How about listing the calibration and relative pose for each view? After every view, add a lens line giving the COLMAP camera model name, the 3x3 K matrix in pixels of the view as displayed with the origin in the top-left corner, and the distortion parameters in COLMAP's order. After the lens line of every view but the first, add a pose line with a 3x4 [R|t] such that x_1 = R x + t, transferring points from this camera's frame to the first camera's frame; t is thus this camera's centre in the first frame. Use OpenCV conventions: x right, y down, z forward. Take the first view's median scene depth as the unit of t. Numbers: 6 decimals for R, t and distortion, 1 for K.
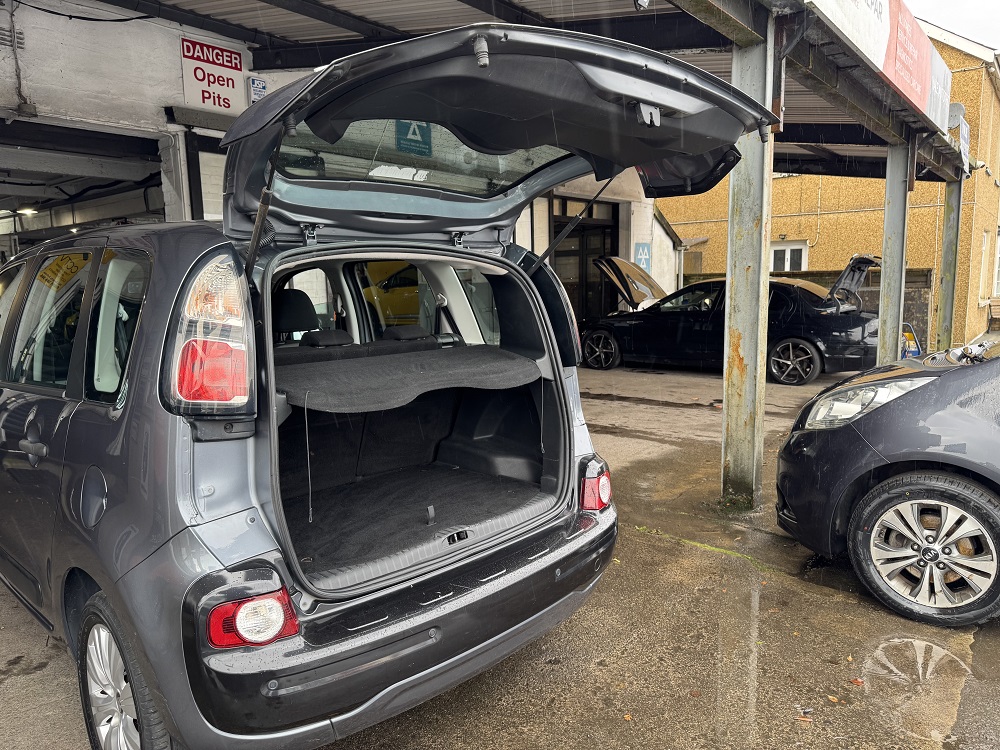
lens RADIAL K [[679.2, 0, 497.6], [0, 679.2, 386.6], [0, 0, 1]] dist [0.097050, -0.125335]
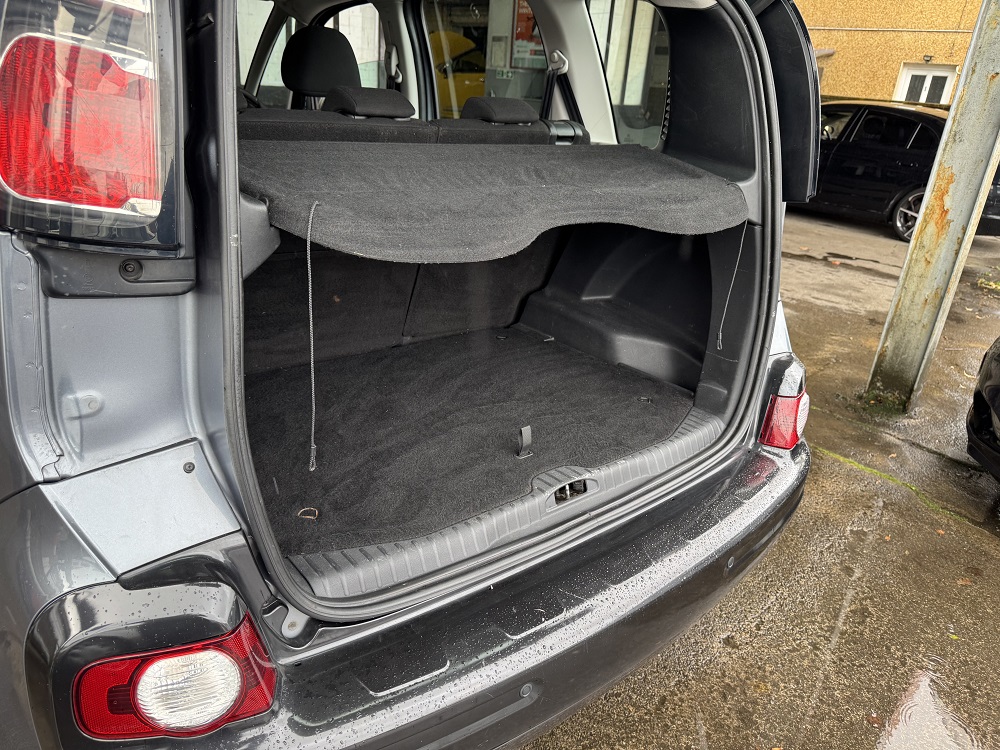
lens RADIAL K [[679.2, 0, 497.6], [0, 679.2, 386.6], [0, 0, 1]] dist [0.097050, -0.125335]
pose [[0.991291, 0.124986, -0.041492, -0.091734], [-0.109780, 0.958288, 0.263881, -0.007063], [0.072742, -0.257028, 0.963662, 0.398634]]
